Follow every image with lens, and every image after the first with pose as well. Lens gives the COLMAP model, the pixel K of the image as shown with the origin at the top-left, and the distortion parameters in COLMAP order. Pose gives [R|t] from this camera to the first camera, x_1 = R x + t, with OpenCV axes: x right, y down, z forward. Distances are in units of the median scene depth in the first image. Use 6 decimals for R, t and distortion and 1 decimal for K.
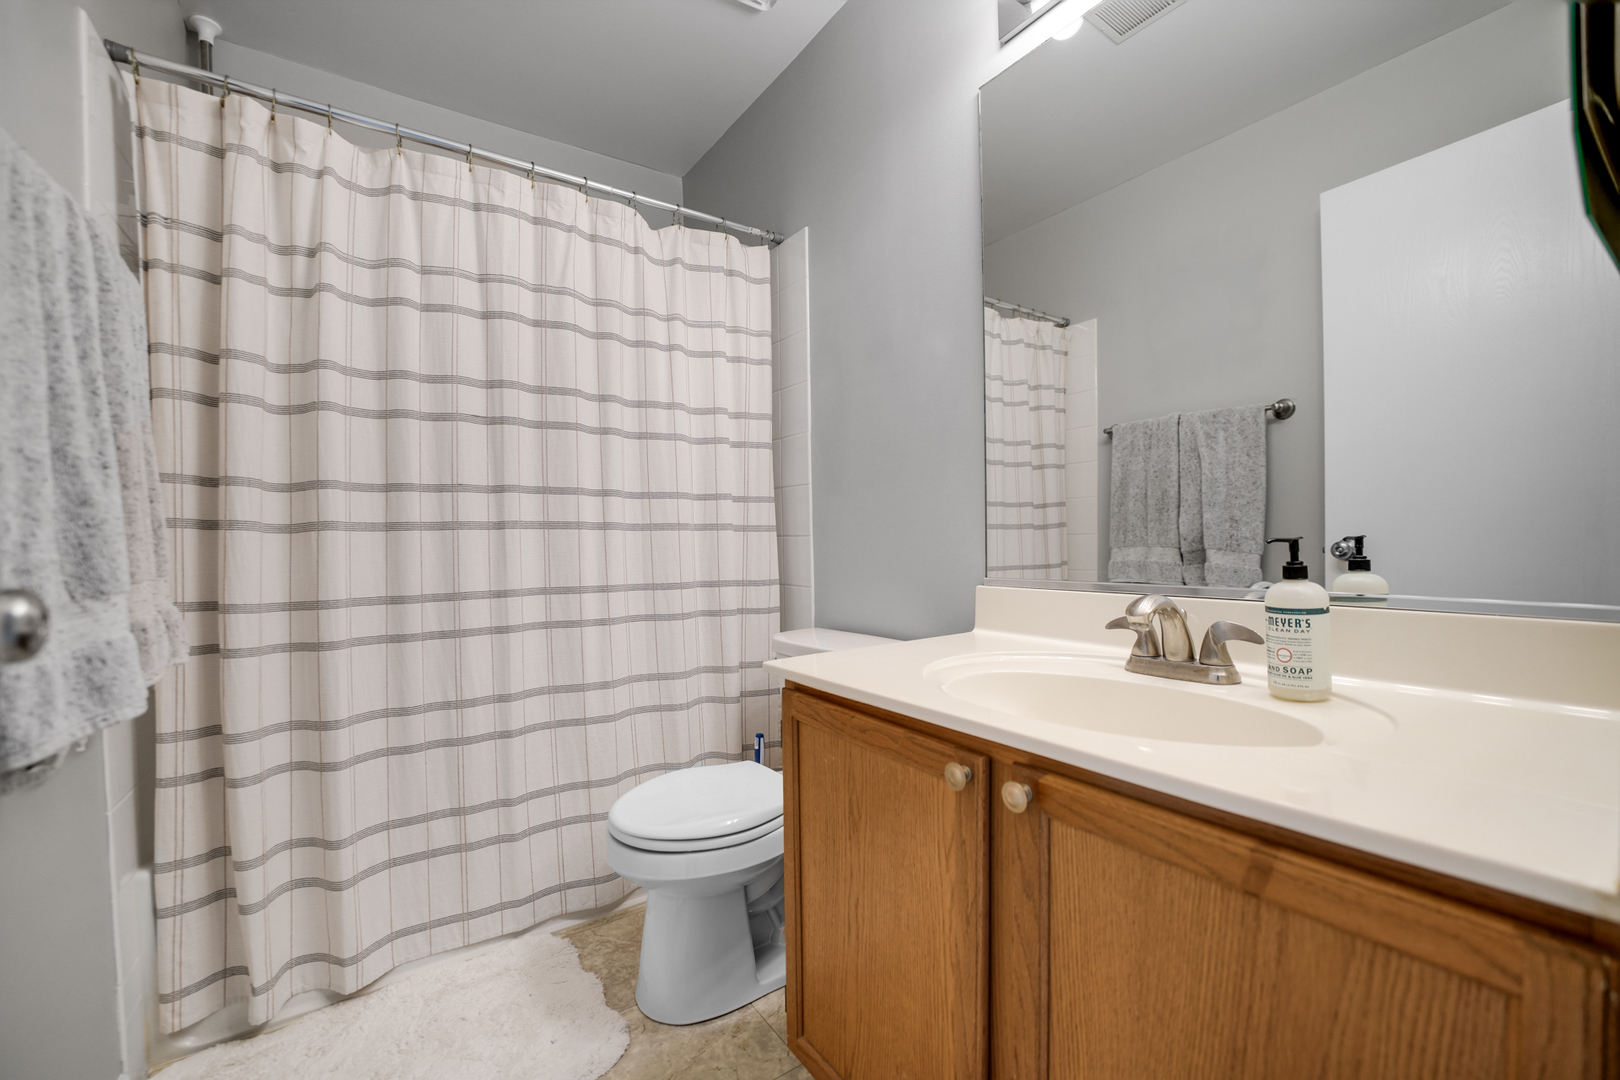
lens RADIAL K [[663.2, 0, 809.4], [0, 663.2, 540.1], [0, 0, 1]] dist [-0.000250, 0.000114]
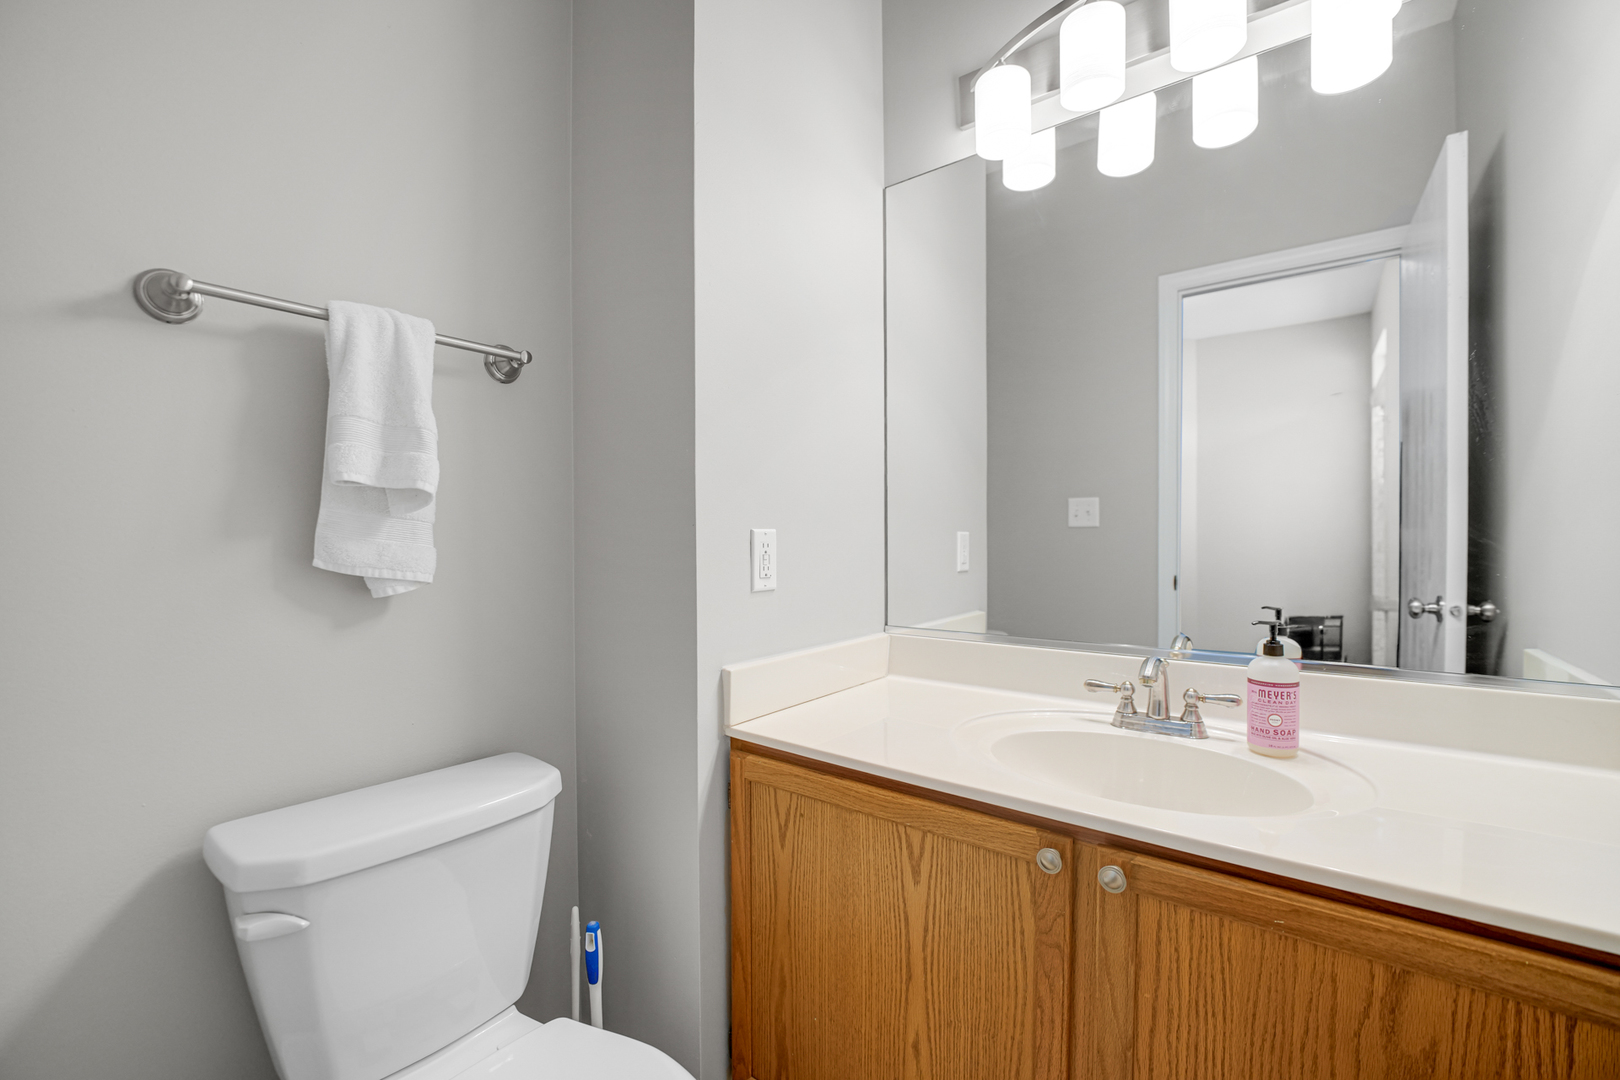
lens RADIAL K [[663.2, 0, 813.1], [0, 663.2, 542.6], [0, 0, 1]] dist [-0.000250, 0.000114]
pose [[0.947673, 0.005913, 0.319189, -0.457041], [-0.006787, 0.999976, 0.001628, -0.144547], [-0.319172, -0.003710, 0.947690, 0.120848]]
